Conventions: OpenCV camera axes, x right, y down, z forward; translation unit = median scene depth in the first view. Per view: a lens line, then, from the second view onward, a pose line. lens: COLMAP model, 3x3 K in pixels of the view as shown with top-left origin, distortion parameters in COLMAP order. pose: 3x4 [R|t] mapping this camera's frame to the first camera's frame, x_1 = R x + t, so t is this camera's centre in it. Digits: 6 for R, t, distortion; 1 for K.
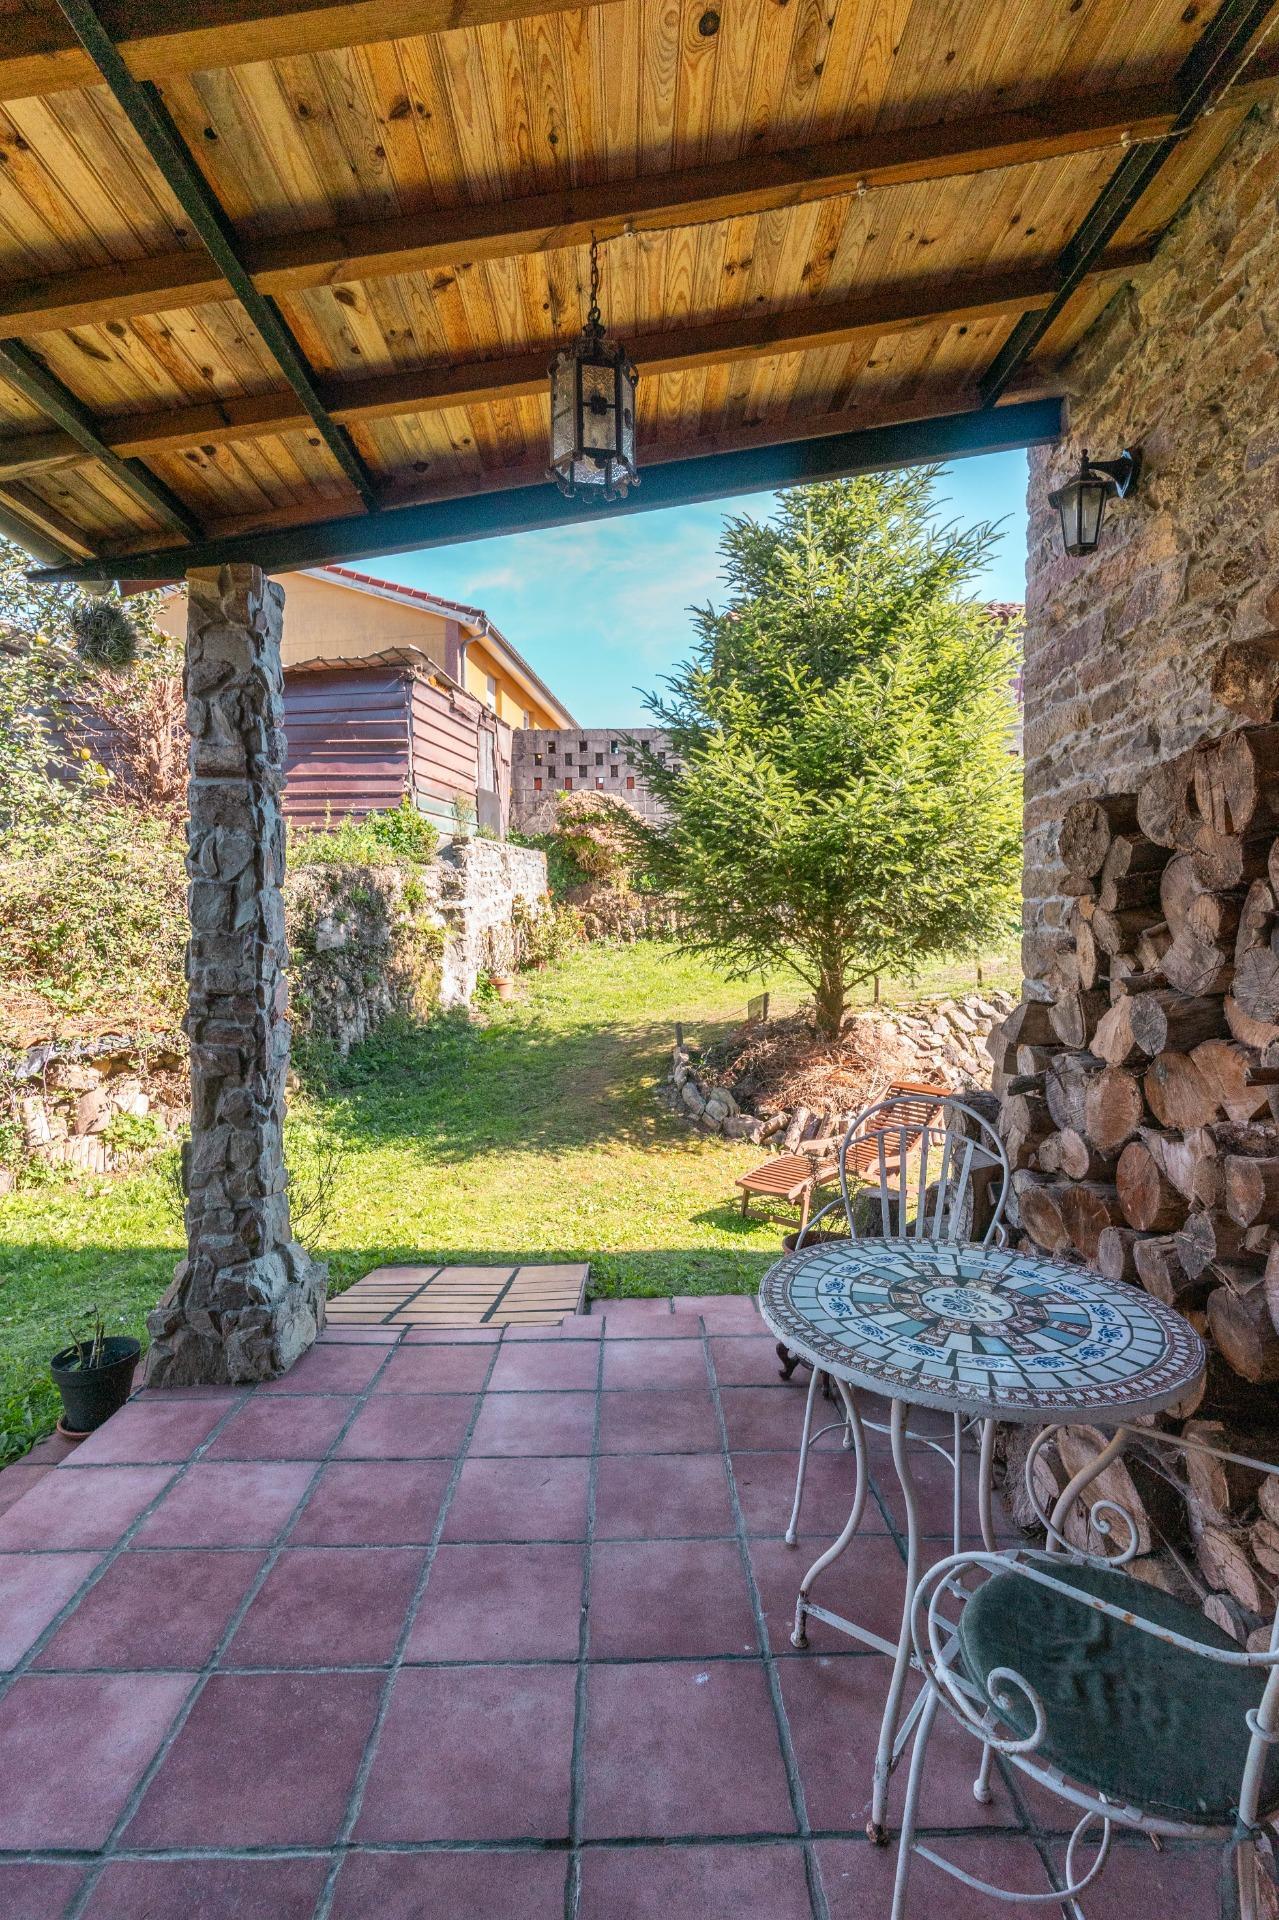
lens RADIAL K [[922.0, 0, 639.3], [0, 922.0, 957.6], [0, 0, 1]] dist [-0.001623, 0.000529]
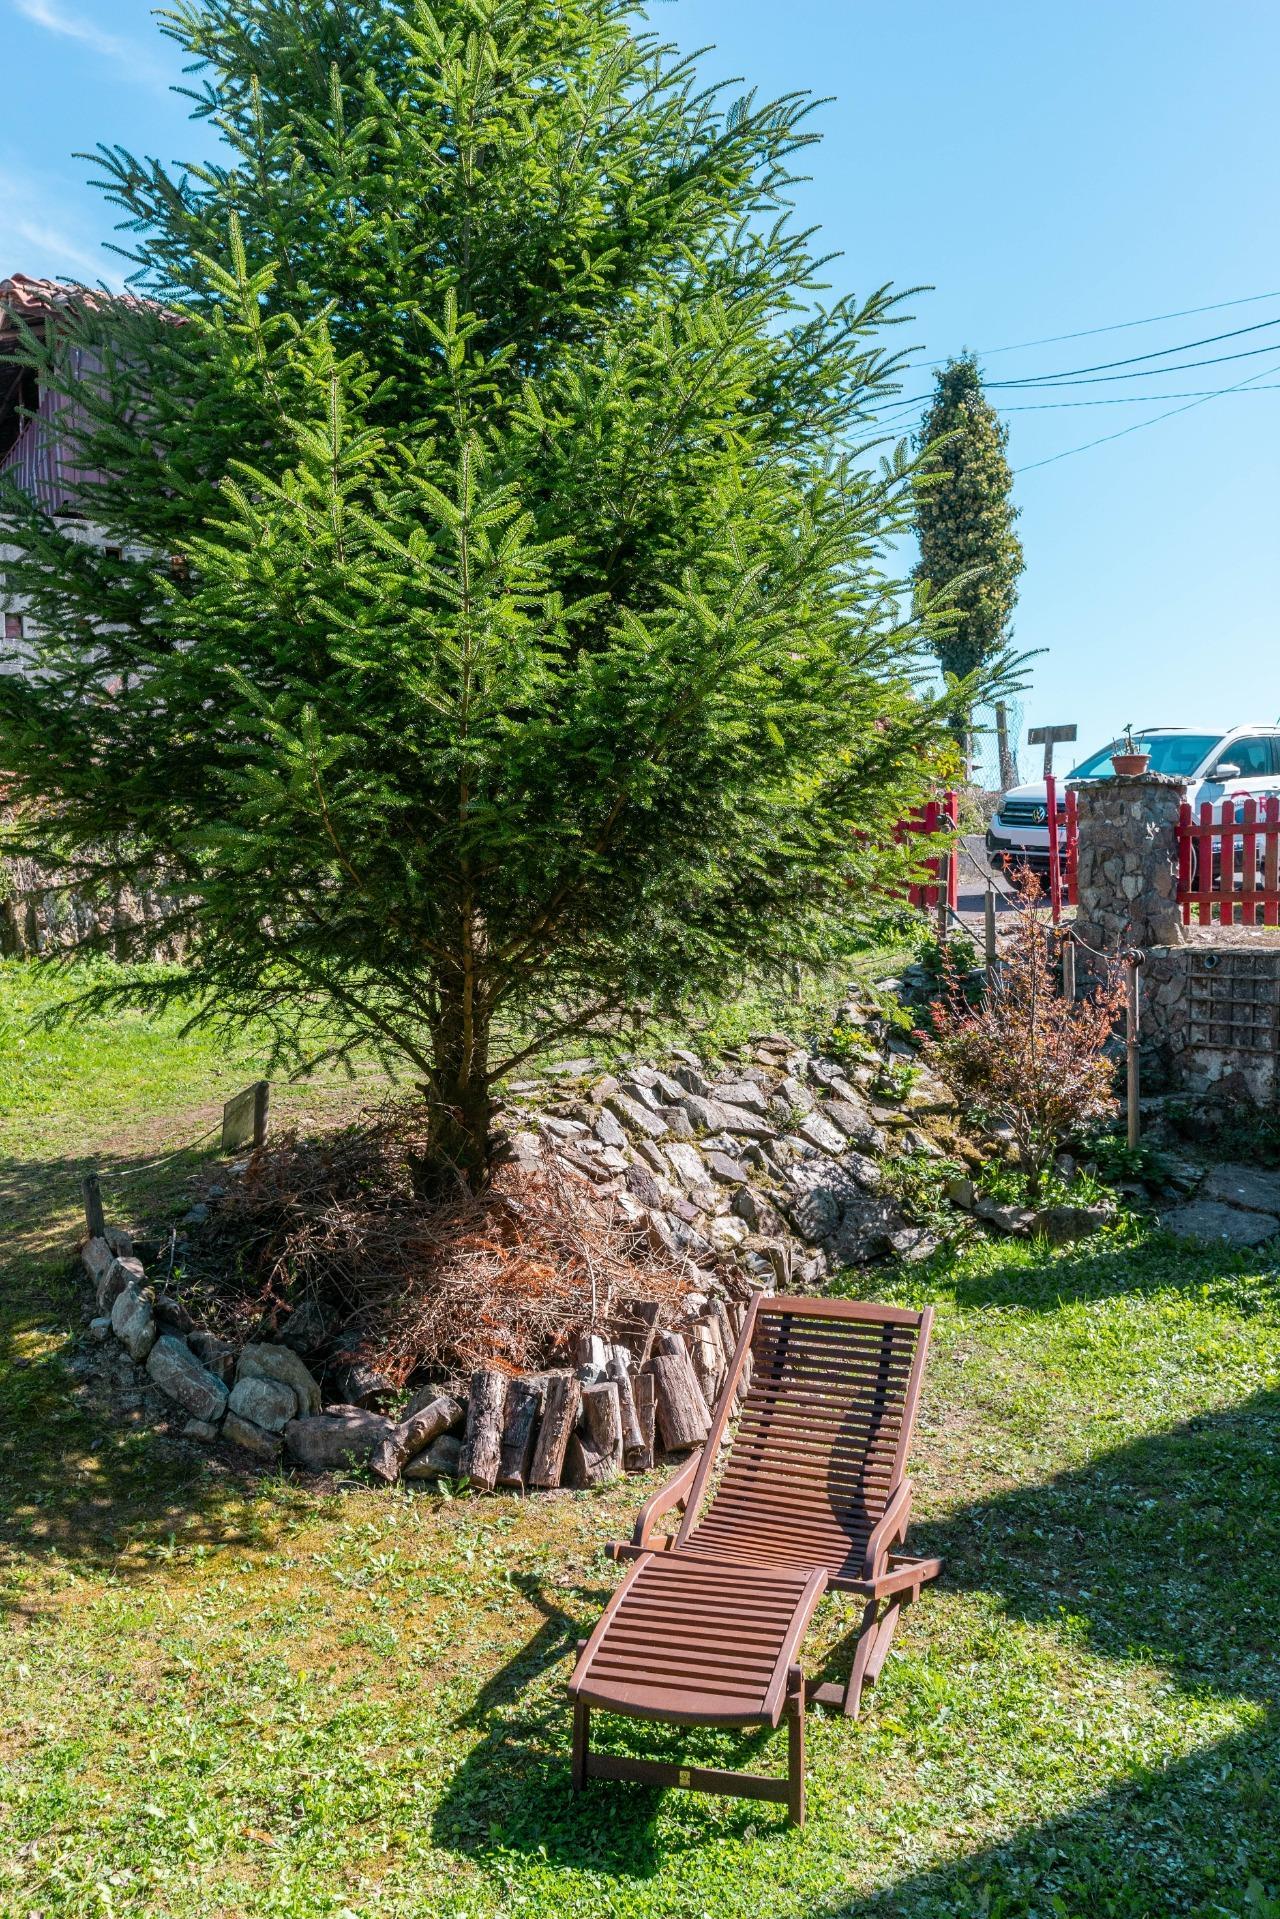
lens RADIAL K [[1512.4, 0, 639.9], [0, 1512.4, 959.4], [0, 0, 1]] dist [0.001495, -0.001020]
pose [[0.844866, -0.015560, 0.534752, -0.115307], [0.020486, 0.999785, -0.003274, -0.017275], [-0.534586, 0.013721, 0.845003, 0.346398]]
